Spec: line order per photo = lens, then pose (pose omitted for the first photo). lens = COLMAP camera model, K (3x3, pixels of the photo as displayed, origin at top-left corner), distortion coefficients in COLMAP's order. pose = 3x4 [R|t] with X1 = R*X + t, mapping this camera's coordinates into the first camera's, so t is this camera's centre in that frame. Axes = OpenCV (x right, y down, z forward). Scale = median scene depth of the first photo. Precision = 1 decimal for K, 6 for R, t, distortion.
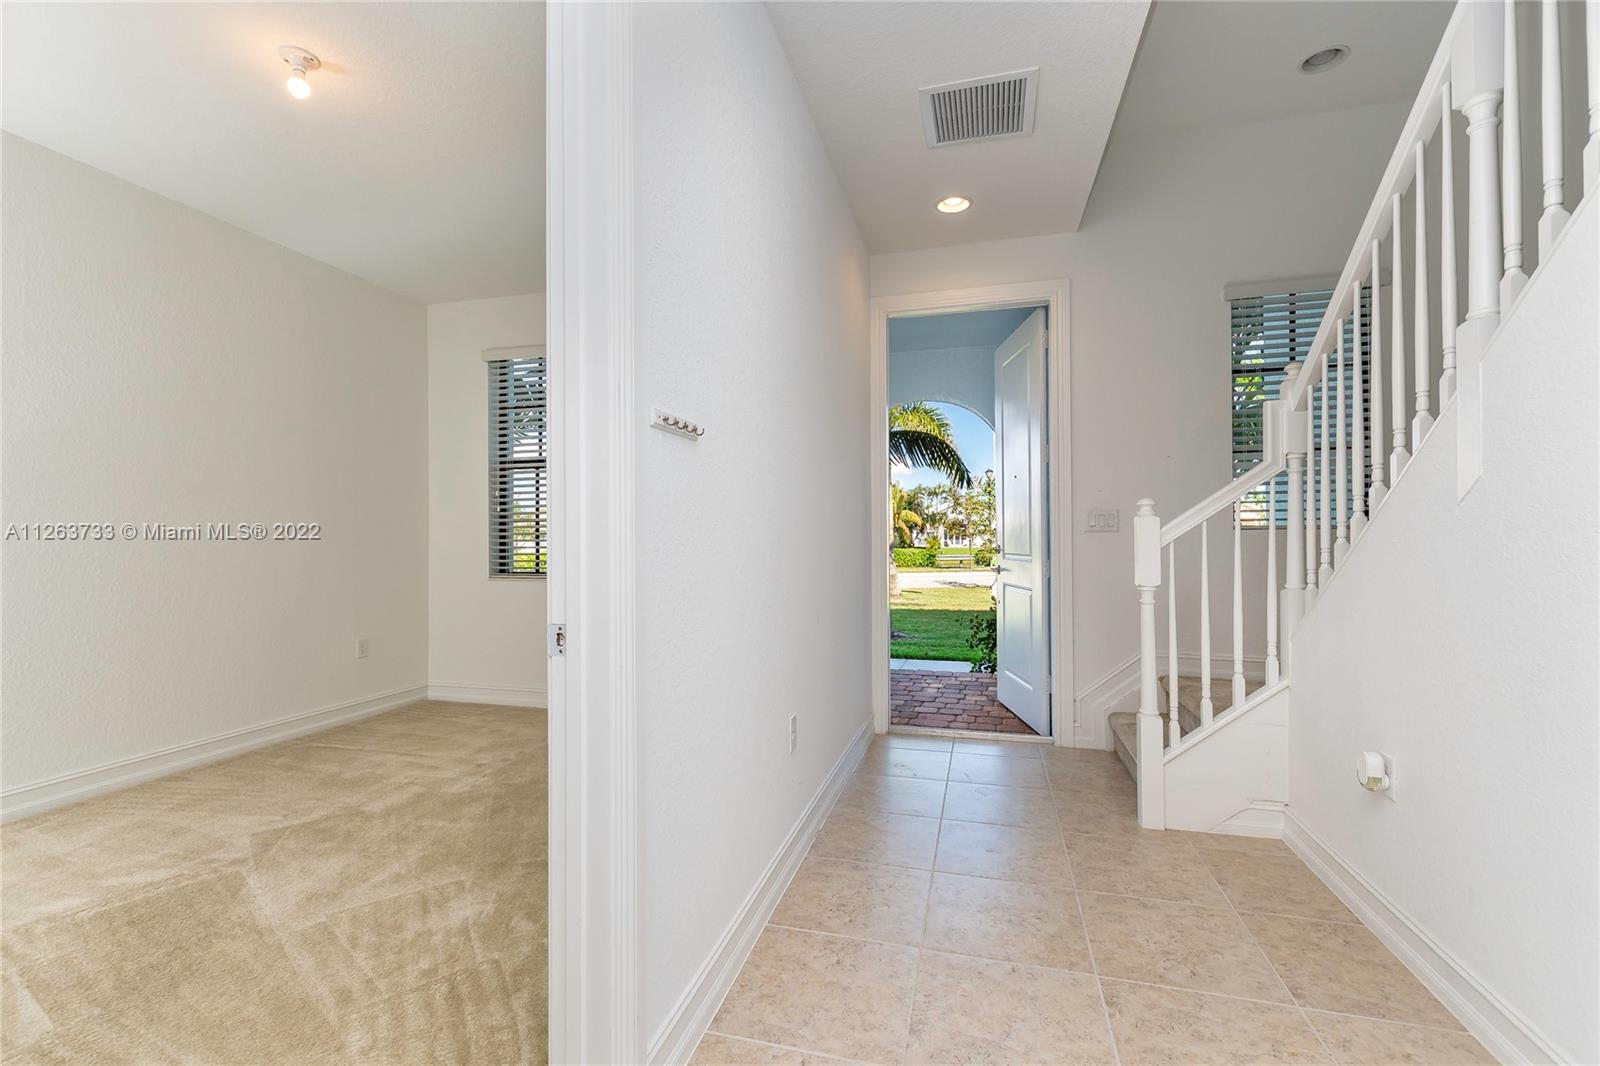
lens RADIAL K [[707.6, 0, 796.0], [0, 707.6, 531.5], [0, 0, 1]] dist [0.002804, -0.000981]
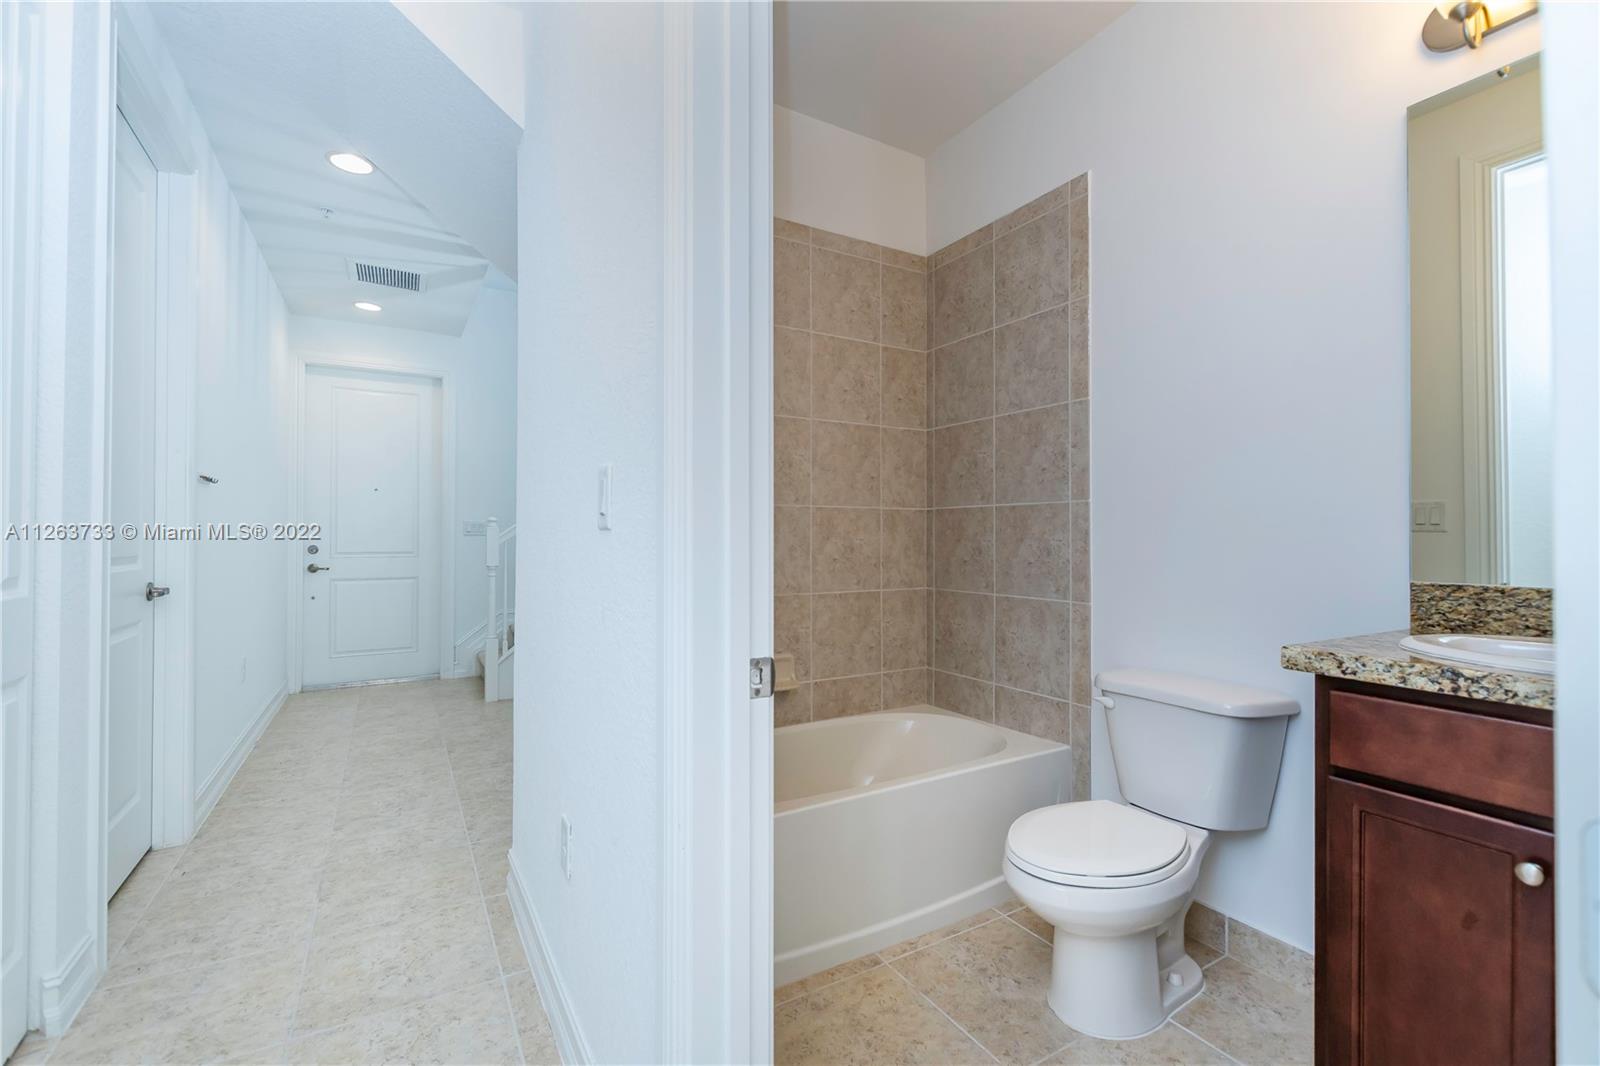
lens RADIAL K [[707.6, 0, 798.1], [0, 707.6, 528.1], [0, 0, 1]] dist [0.002804, -0.000981]
pose [[0.706144, 0.008613, 0.708016, -0.281644], [-0.006414, 0.999963, -0.005767, -0.011408], [-0.708040, -0.000469, 0.706173, -1.053568]]
